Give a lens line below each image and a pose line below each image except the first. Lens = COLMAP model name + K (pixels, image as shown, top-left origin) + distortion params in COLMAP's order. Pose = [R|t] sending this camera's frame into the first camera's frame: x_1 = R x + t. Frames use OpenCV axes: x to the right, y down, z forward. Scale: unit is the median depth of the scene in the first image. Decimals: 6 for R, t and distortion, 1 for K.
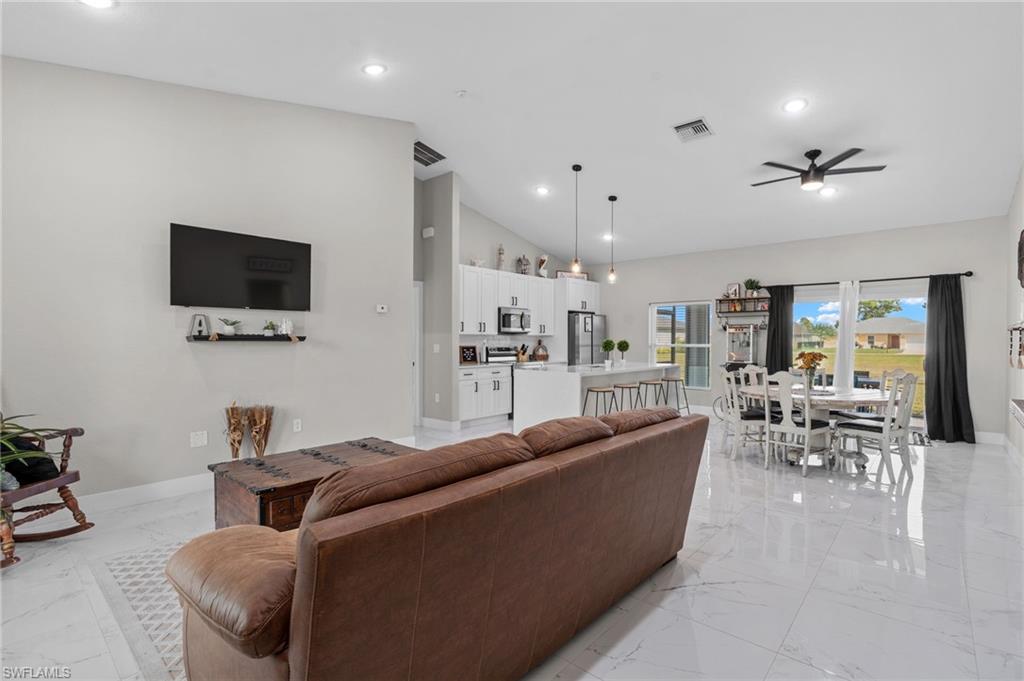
lens RADIAL K [[478.4, 0, 514.8], [0, 478.4, 344.8], [0, 0, 1]] dist [-0.000085, 0.000204]
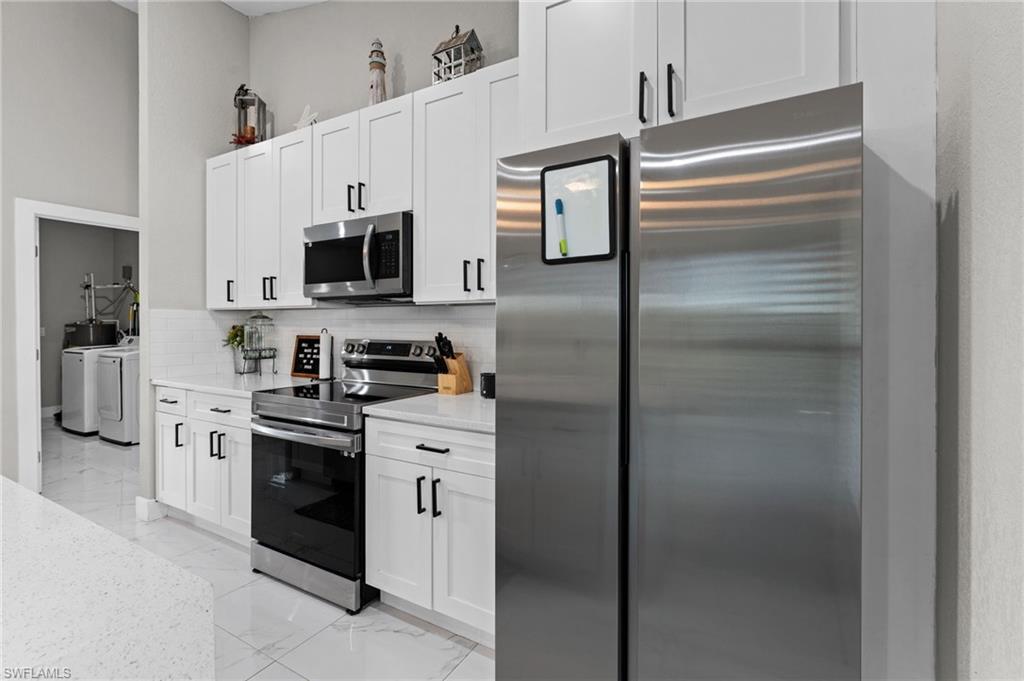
lens RADIAL K [[463.5, 0, 519.7], [0, 463.5, 328.4], [0, 0, 1]] dist [-0.017834, 0.009248]
pose [[0.206080, 0.007827, -0.978504, 0.336030], [-0.009975, 0.999933, 0.005898, -0.008372], [0.978484, 0.008545, 0.206144, 1.101461]]
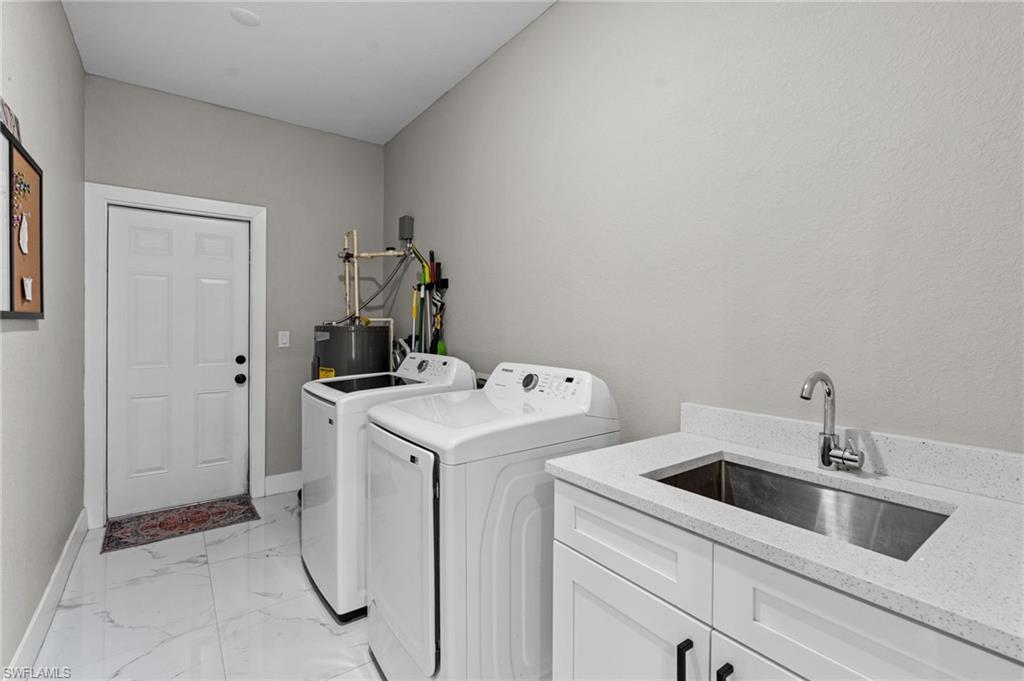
lens RADIAL K [[473.0, 0, 522.0], [0, 473.0, 327.2], [0, 0, 1]] dist [-0.005200, 0.000642]
pose [[-0.198206, 0.002641, -0.980157, -0.213615], [-0.013621, 0.999892, 0.005448, -0.007088], [0.980066, 0.014431, -0.198149, 0.769949]]
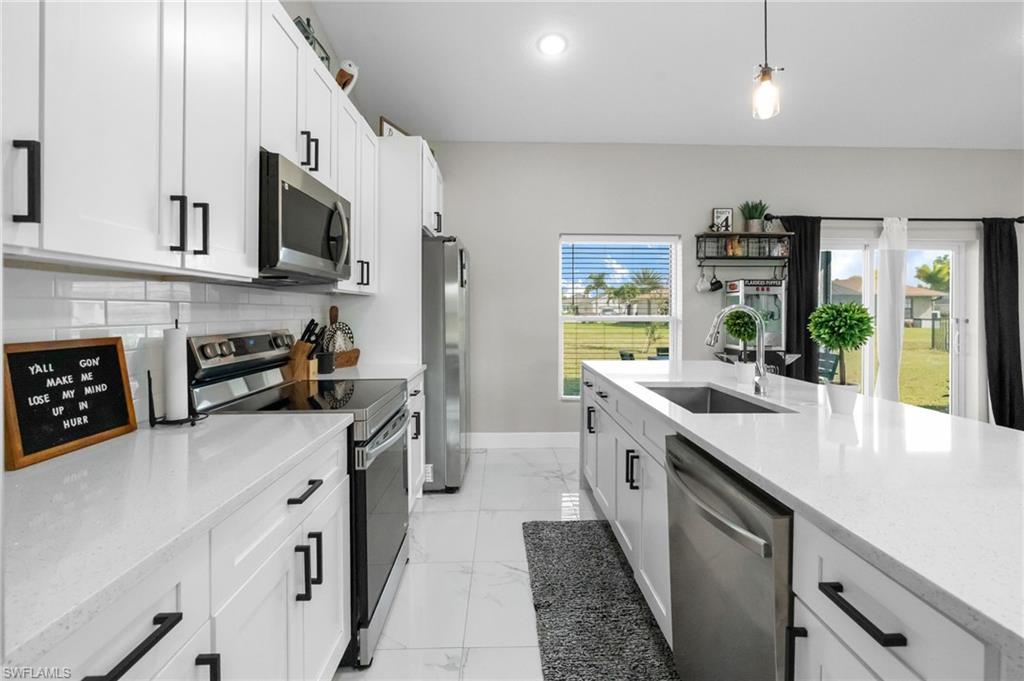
lens RADIAL K [[468.0, 0, 518.1], [0, 468.0, 313.4], [0, 0, 1]] dist [-0.006724, 0.000740]
pose [[0.726008, -0.004842, 0.687669, -0.095448], [0.006943, 0.999976, -0.000288, -0.005606], [-0.687651, 0.004983, 0.726024, 0.789806]]
